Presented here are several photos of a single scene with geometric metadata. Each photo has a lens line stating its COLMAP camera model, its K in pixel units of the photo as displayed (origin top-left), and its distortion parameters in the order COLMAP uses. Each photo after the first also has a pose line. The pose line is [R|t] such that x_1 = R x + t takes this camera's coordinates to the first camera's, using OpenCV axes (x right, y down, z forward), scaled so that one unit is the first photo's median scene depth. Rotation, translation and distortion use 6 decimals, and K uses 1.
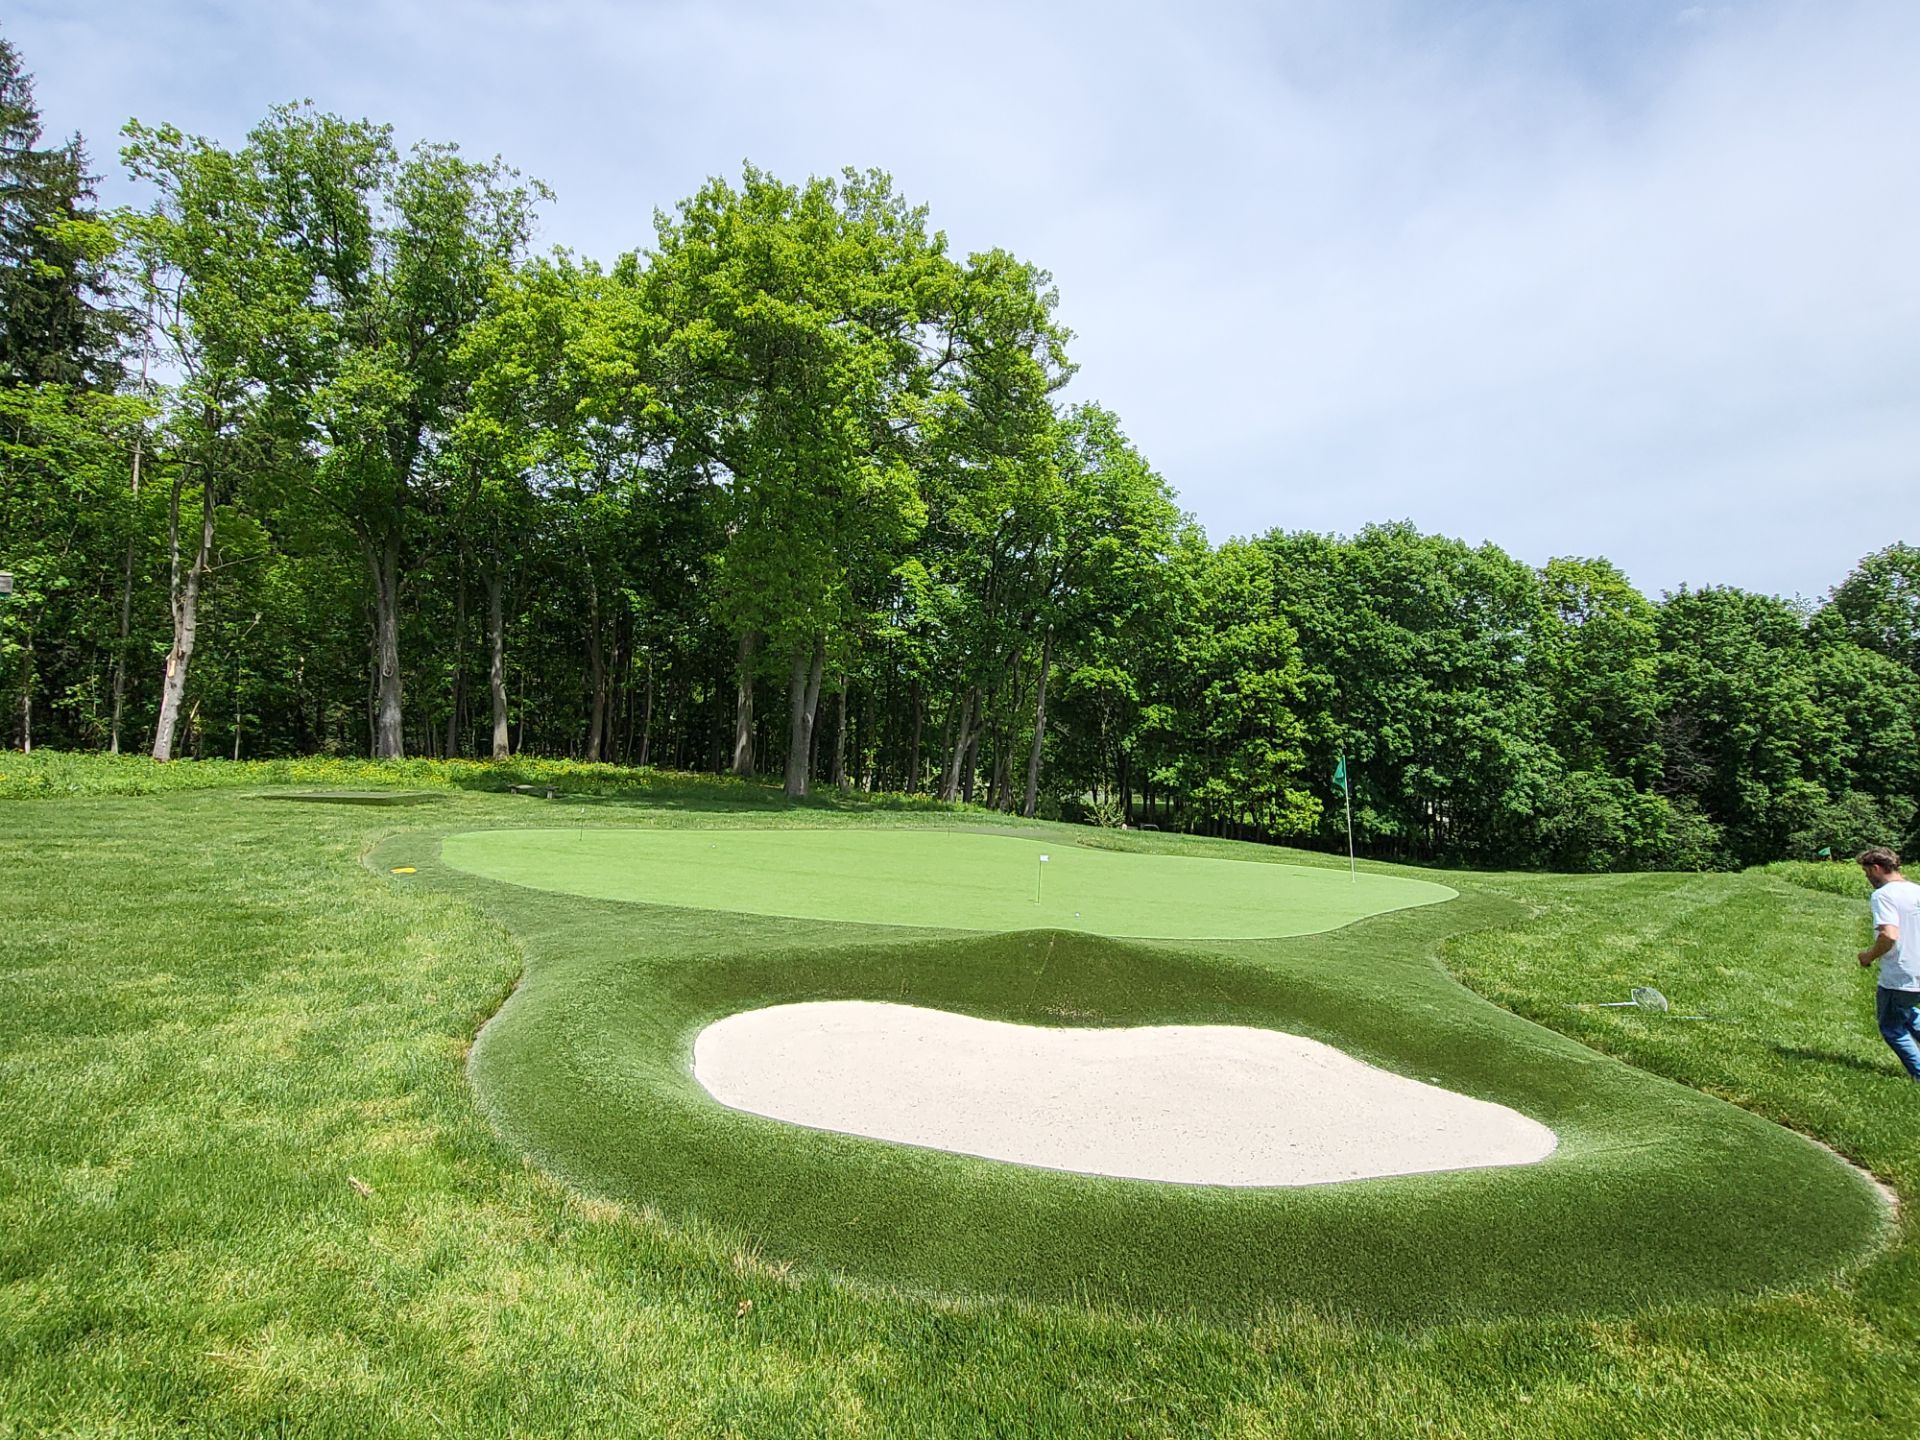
lens RADIAL K [[1444.0, 0, 958.7], [0, 1444.0, 725.2], [0, 0, 1]] dist [0.015974, 0.004382]
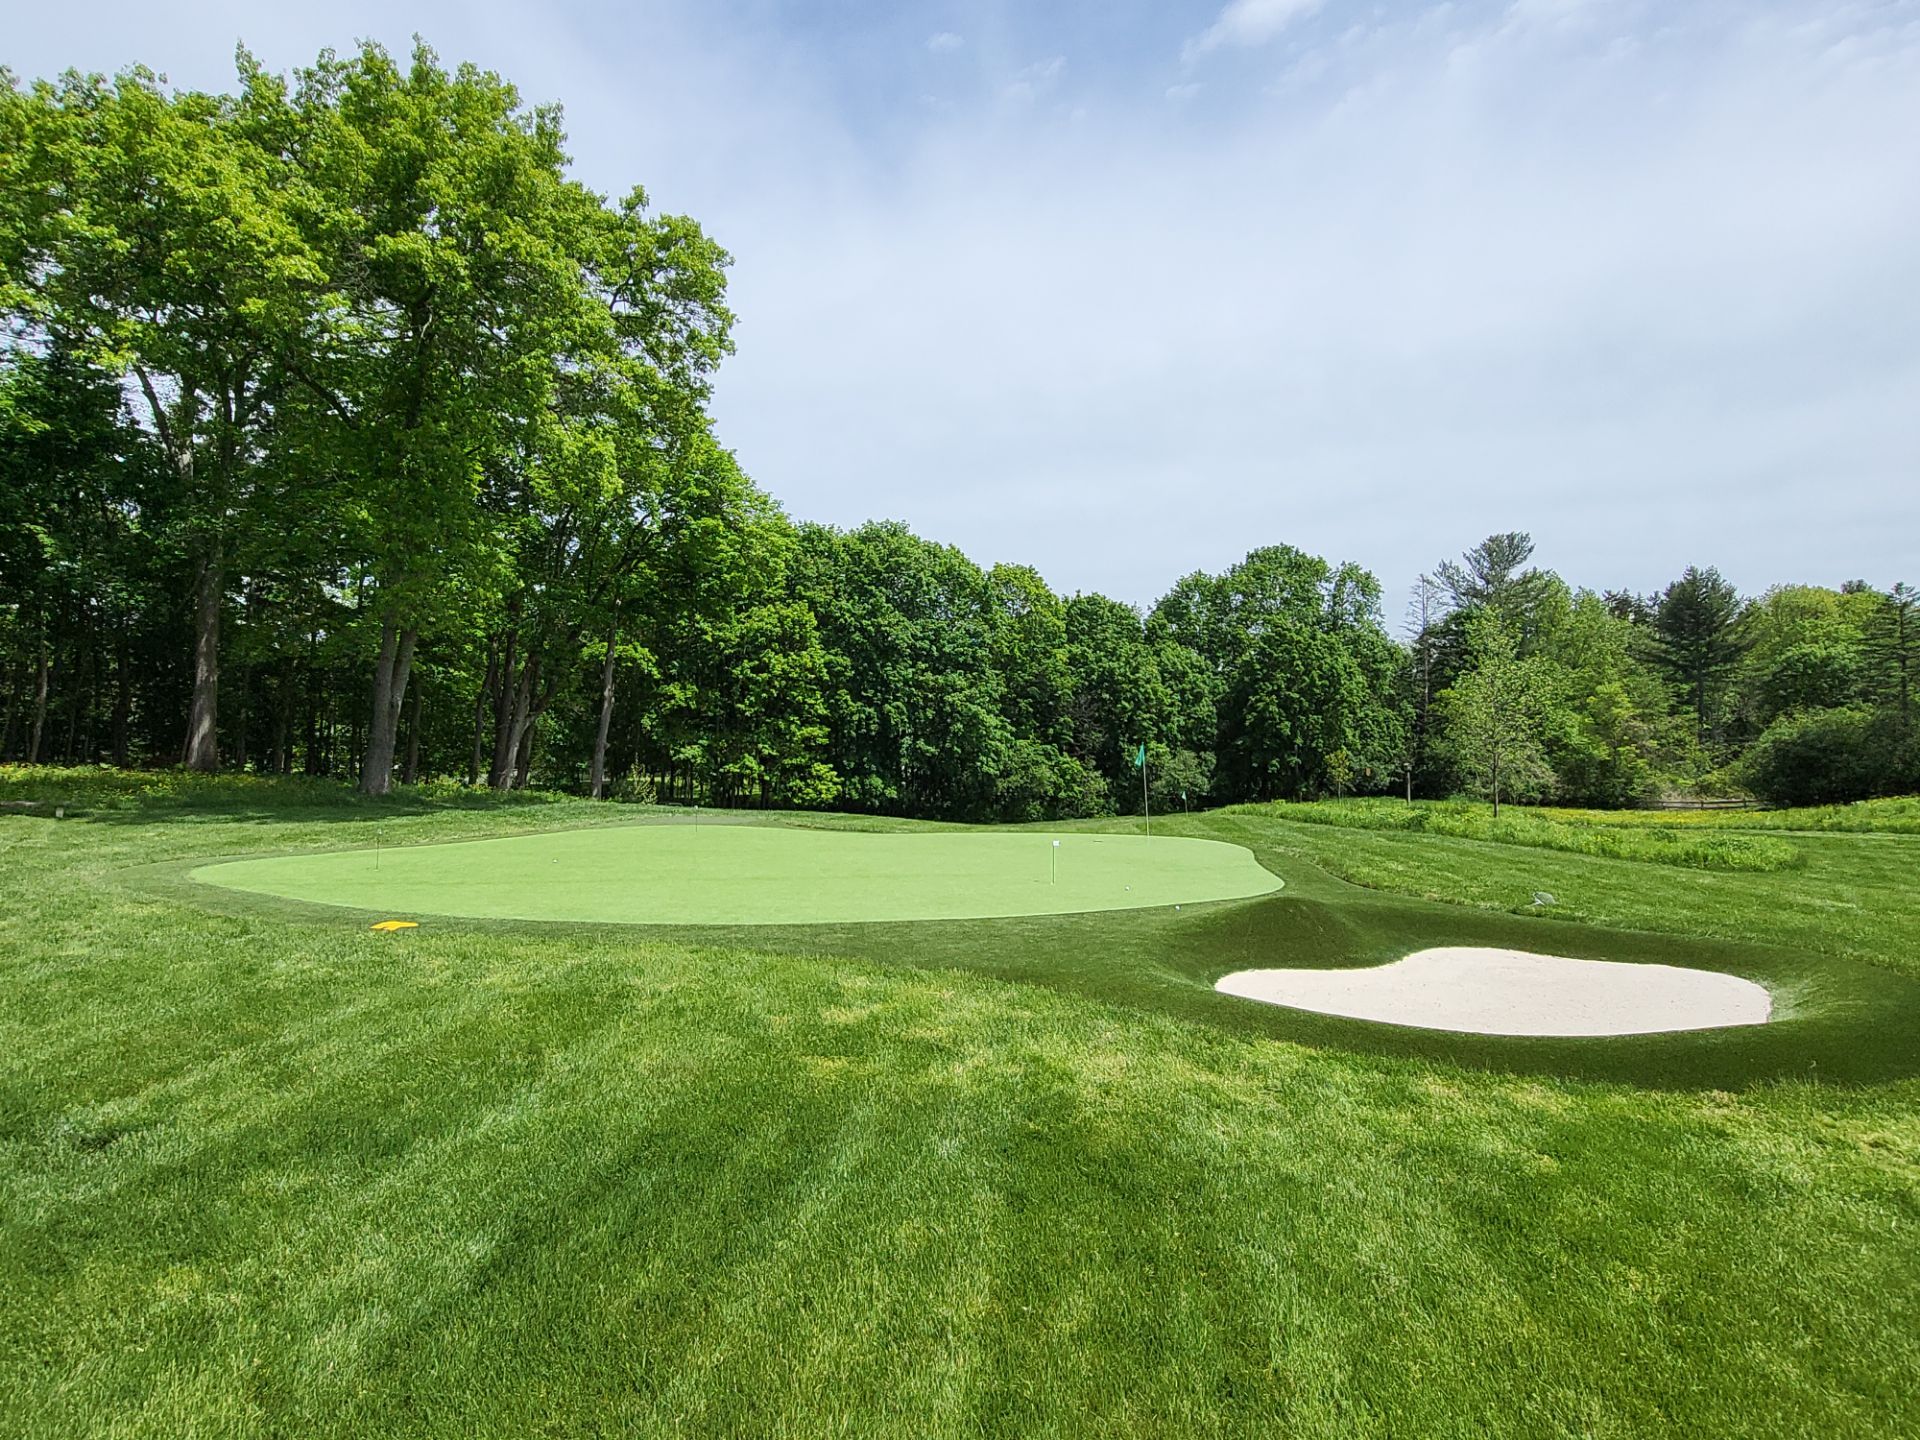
lens RADIAL K [[1558.5, 0, 960.8], [0, 1558.5, 706.2], [0, 0, 1]] dist [0.066974, -0.038897]
pose [[0.682772, -0.012997, 0.730516, -0.555138], [-0.008982, 0.999617, 0.026179, -0.029745], [-0.730576, -0.024436, 0.682394, 0.131843]]
